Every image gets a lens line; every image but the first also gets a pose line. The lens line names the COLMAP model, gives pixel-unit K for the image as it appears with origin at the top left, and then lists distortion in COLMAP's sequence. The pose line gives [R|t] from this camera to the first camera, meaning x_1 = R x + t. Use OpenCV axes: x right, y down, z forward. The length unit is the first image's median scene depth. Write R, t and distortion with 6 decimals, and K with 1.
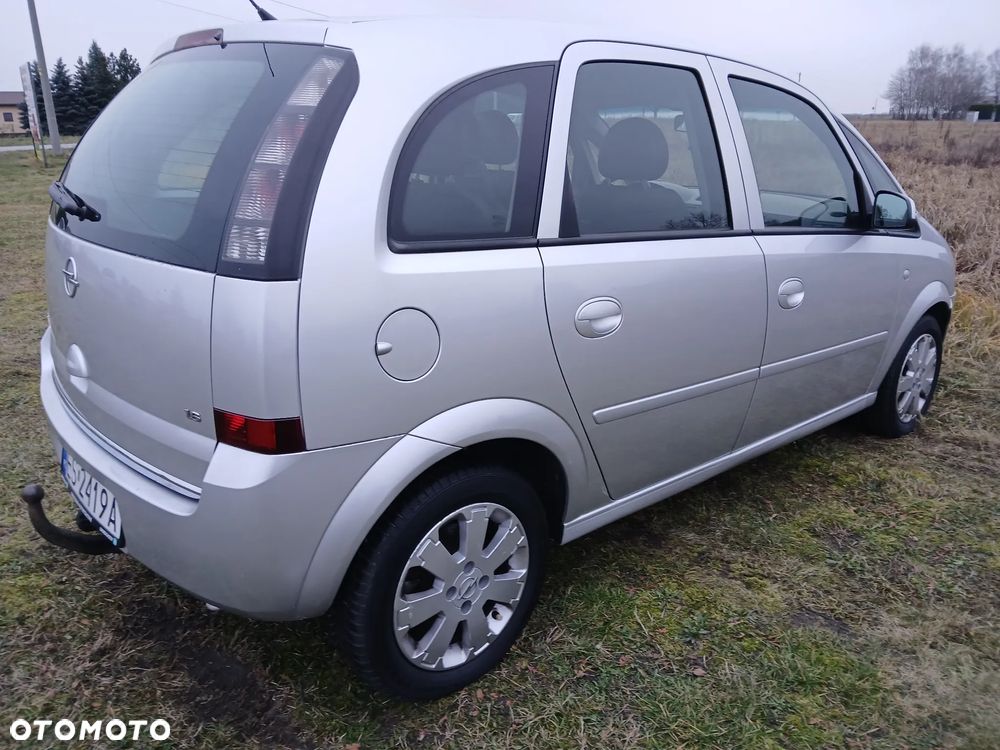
lens RADIAL K [[812.4, 0, 512.3], [0, 812.4, 338.3], [0, 0, 1]] dist [0.012788, -0.040257]
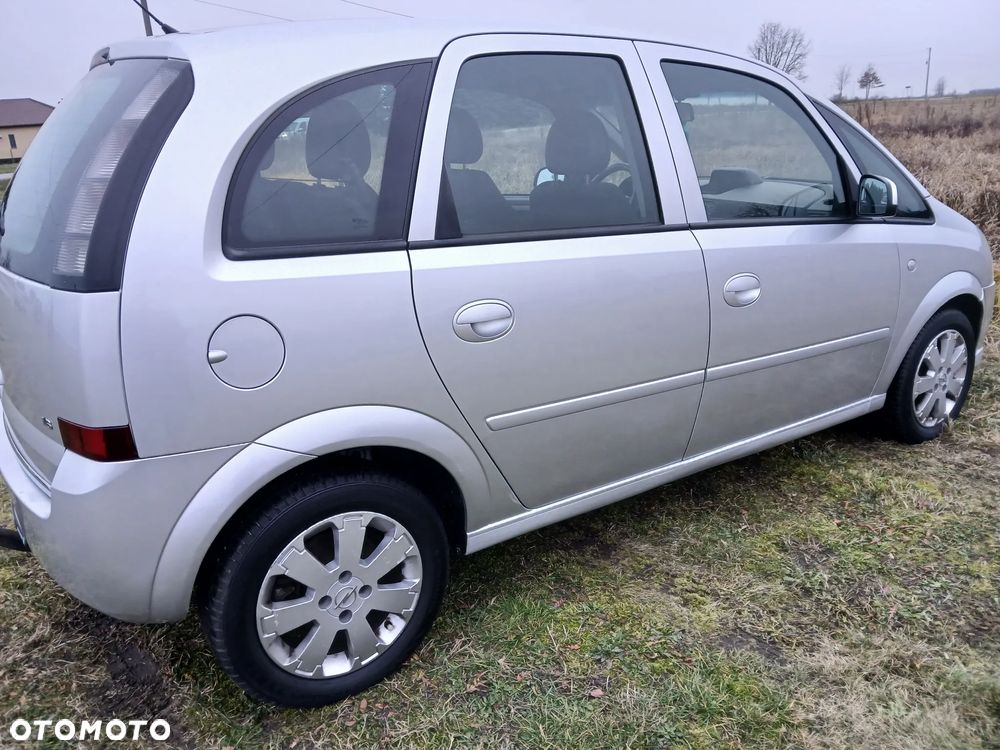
lens RADIAL K [[812.4, 0, 512.3], [0, 812.4, 338.3], [0, 0, 1]] dist [0.012788, -0.040257]
pose [[0.989118, -0.011734, -0.146658, 0.259075], [0.012136, 0.999925, 0.001849, -0.005709], [0.146626, -0.003608, 0.989185, 0.046377]]
